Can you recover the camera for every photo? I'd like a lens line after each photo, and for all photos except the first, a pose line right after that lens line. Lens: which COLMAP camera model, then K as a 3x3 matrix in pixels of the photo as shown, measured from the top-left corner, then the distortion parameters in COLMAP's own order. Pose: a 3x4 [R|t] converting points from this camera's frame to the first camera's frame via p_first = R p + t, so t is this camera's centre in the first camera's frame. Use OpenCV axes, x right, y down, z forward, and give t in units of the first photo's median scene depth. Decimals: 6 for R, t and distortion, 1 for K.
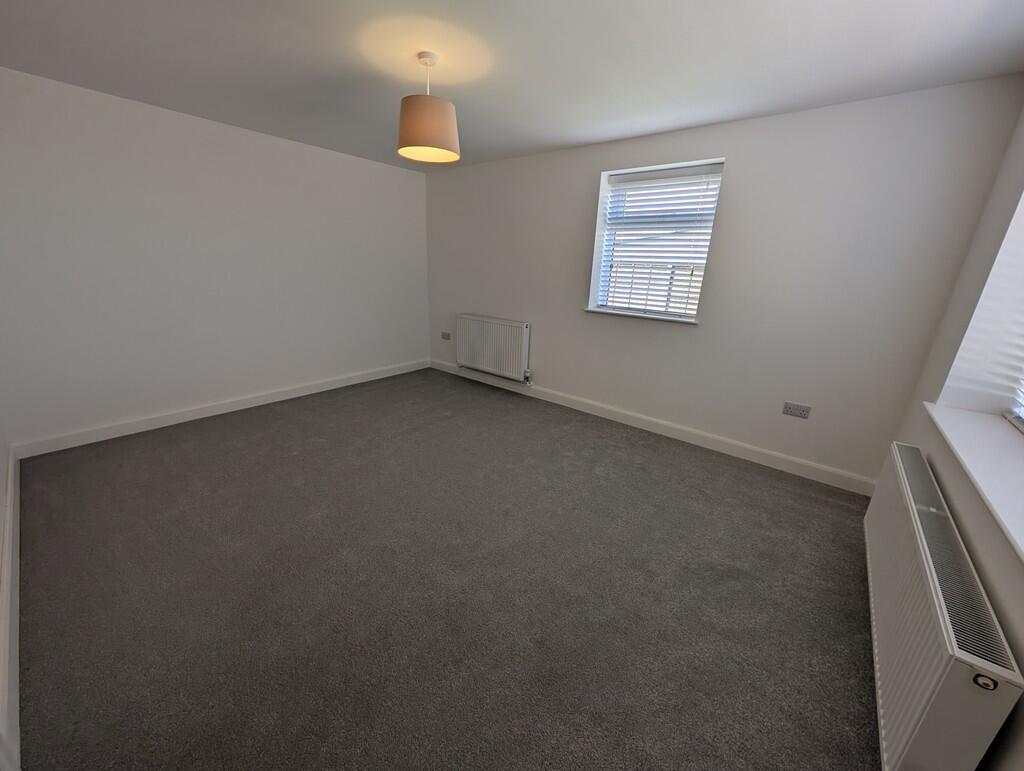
lens RADIAL K [[387.2, 0, 511.4], [0, 387.2, 388.3], [0, 0, 1]] dist [0.002944, -0.000176]
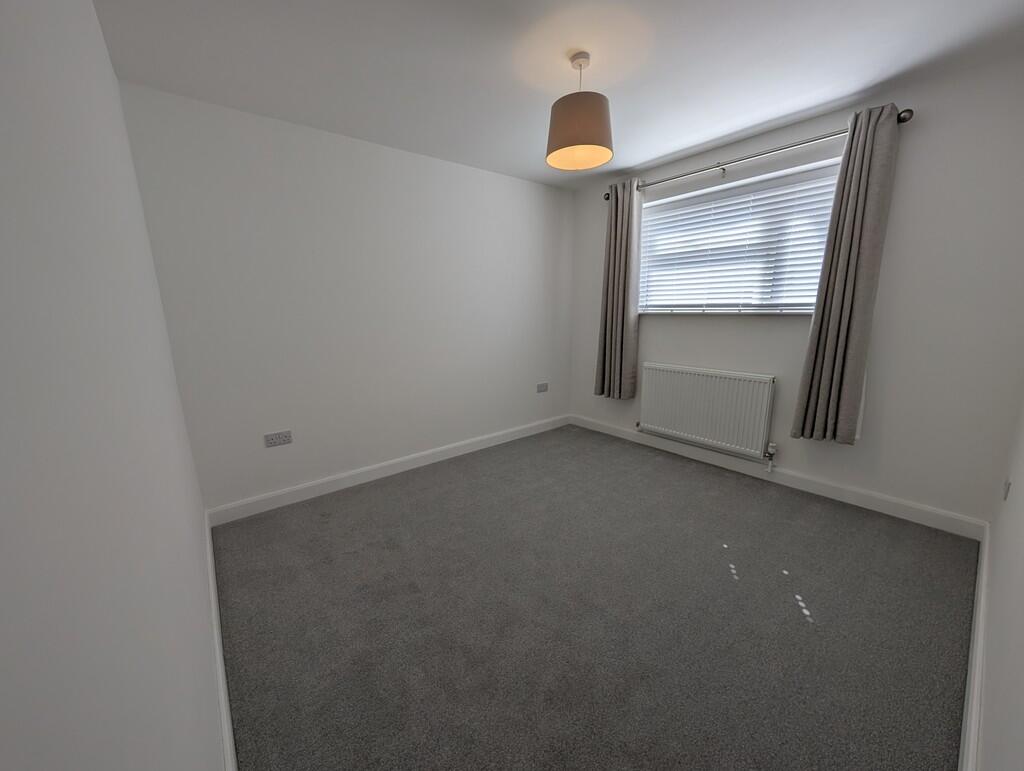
lens RADIAL K [[387.2, 0, 514.7], [0, 387.2, 389.9], [0, 0, 1]] dist [0.002944, -0.000176]
pose [[0.978689, -0.020100, -0.204363, -0.176428], [-0.000037, 0.995180, -0.098061, -0.050361], [0.205350, 0.095978, 0.973971, 0.163765]]
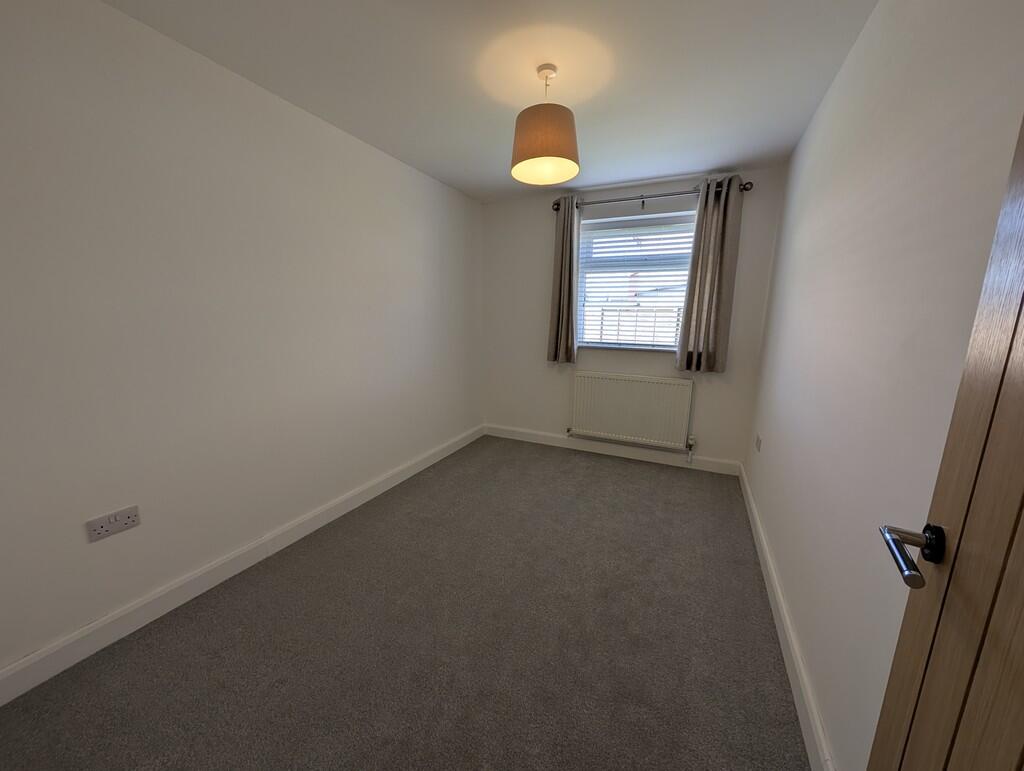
lens RADIAL K [[363.0, 0, 520.3], [0, 363.0, 371.4], [0, 0, 1]] dist [-0.034019, -0.000106]
pose [[0.967585, -0.079555, 0.239688, -0.319289], [0.110136, 0.987005, -0.117006, -0.089407], [-0.227265, 0.139611, 0.963774, 0.237814]]
